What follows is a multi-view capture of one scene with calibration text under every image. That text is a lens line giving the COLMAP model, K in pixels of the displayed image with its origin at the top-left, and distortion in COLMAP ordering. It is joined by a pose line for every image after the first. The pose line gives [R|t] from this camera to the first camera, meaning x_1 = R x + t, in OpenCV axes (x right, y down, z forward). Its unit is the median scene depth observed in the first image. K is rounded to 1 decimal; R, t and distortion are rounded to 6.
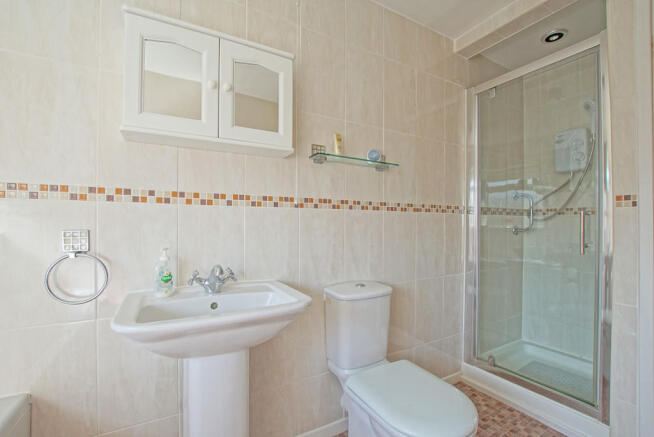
lens RADIAL K [[301.1, 0, 332.8], [0, 301.1, 221.0], [0, 0, 1]] dist [0.000501, -0.000343]
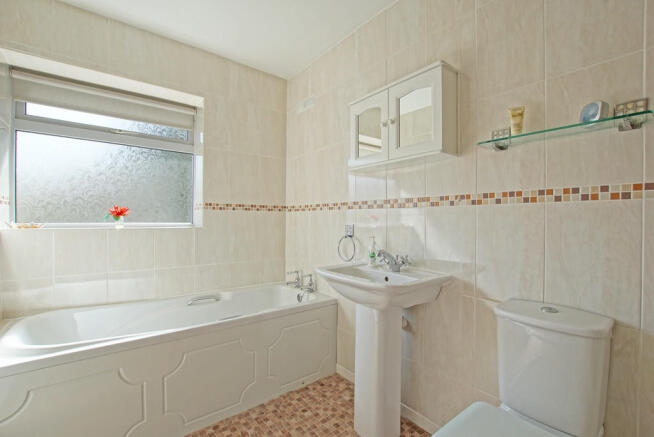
lens RADIAL K [[301.1, 0, 333.5], [0, 301.1, 220.3], [0, 0, 1]] dist [0.000501, -0.000343]
pose [[0.145104, -0.004708, -0.989405, 0.712588], [0.001736, 0.999988, -0.004504, 0.007942], [0.989415, -0.001064, 0.145110, 0.399533]]
